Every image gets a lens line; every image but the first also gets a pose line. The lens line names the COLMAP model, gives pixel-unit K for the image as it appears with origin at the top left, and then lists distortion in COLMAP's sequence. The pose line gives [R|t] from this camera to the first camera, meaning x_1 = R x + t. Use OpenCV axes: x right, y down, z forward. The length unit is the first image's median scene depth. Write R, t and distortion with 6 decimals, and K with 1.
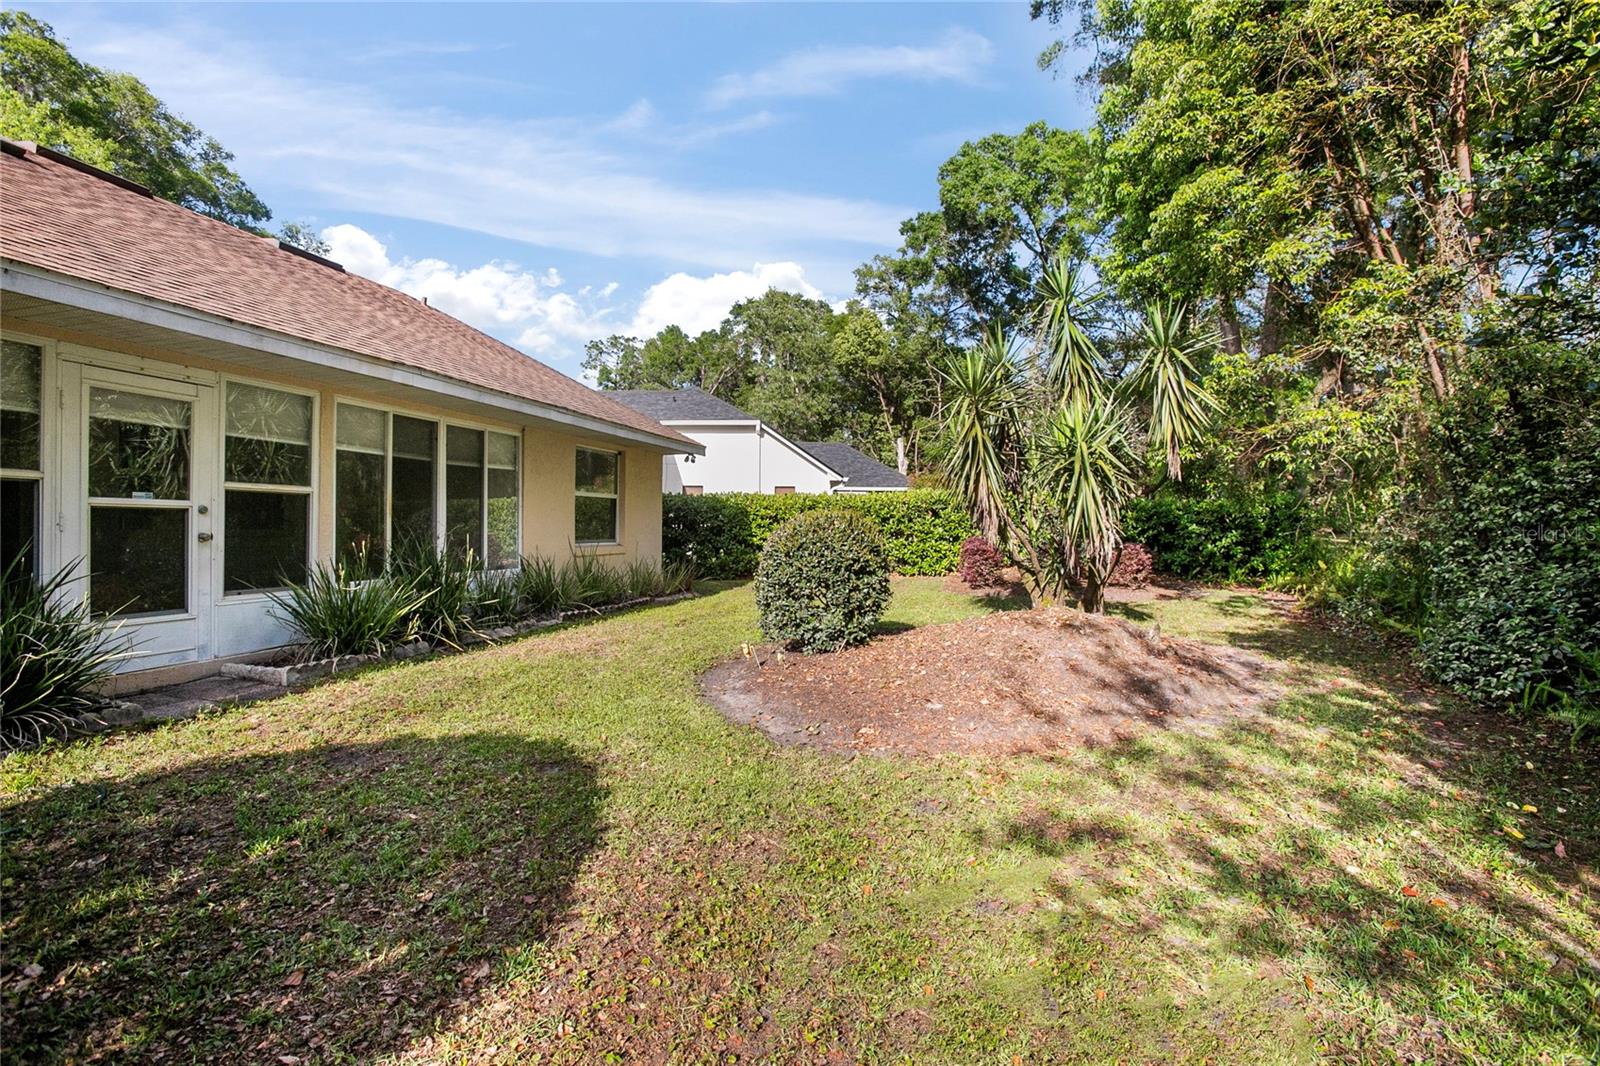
lens RADIAL K [[733.8, 0, 801.1], [0, 733.8, 524.2], [0, 0, 1]] dist [-0.080996, 0.034528]
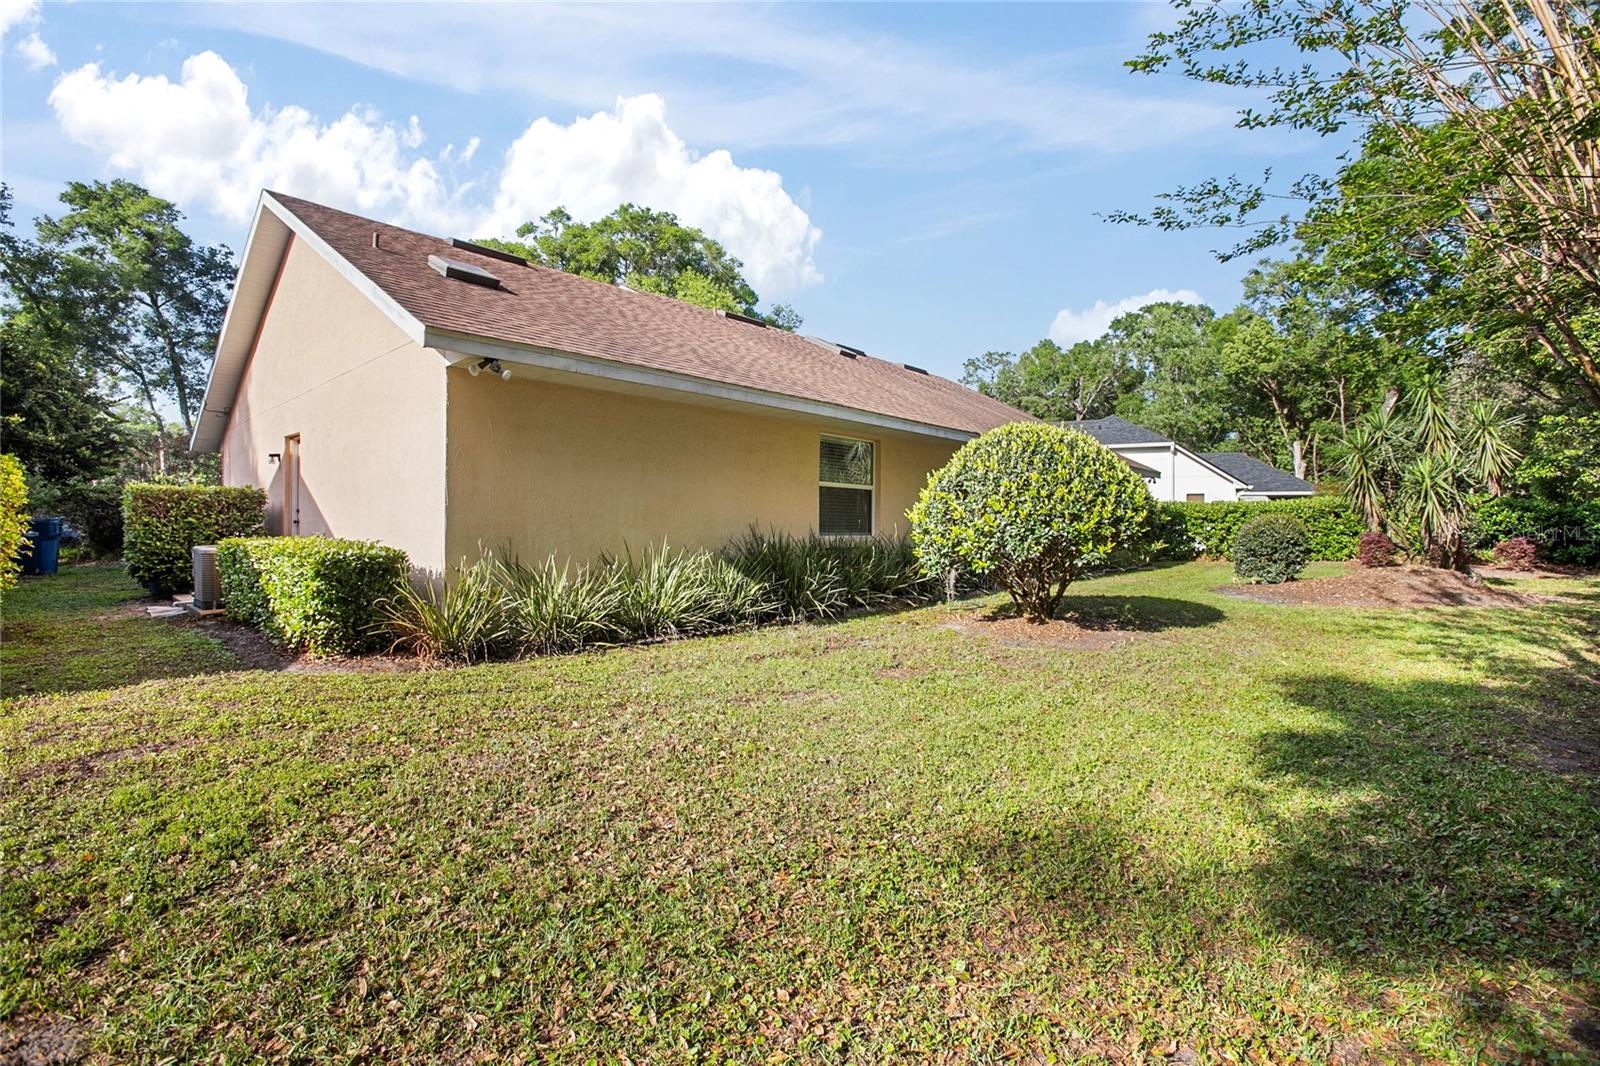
lens RADIAL K [[733.8, 0, 801.1], [0, 733.8, 524.2], [0, 0, 1]] dist [-0.080996, 0.034528]
pose [[0.893252, -0.000307, -0.449556, -0.038175], [-0.001238, 0.999994, -0.003143, 0.002510], [0.449555, 0.003364, 0.893247, -0.207125]]
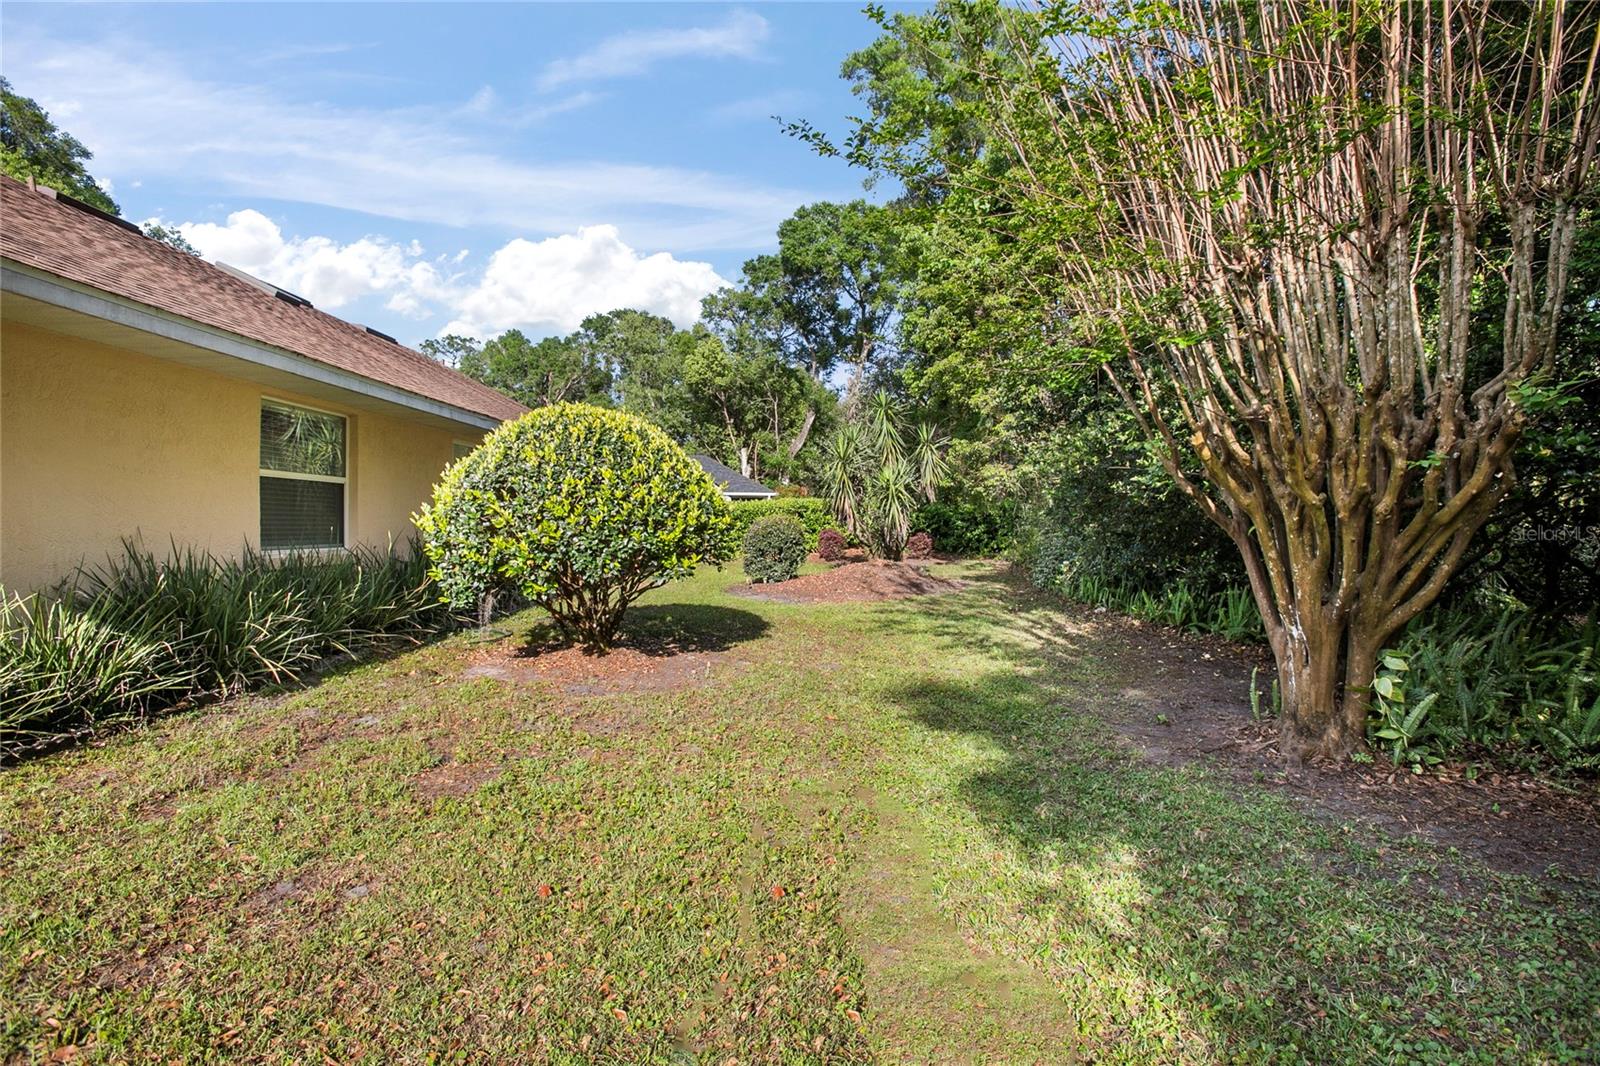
lens RADIAL K [[733.8, 0, 801.1], [0, 733.8, 524.2], [0, 0, 1]] dist [-0.080996, 0.034528]
pose [[0.969703, -0.006931, 0.244188, -0.064908], [0.006182, 0.999974, 0.003832, -0.000200], [-0.244208, -0.002207, 0.969720, -0.166635]]
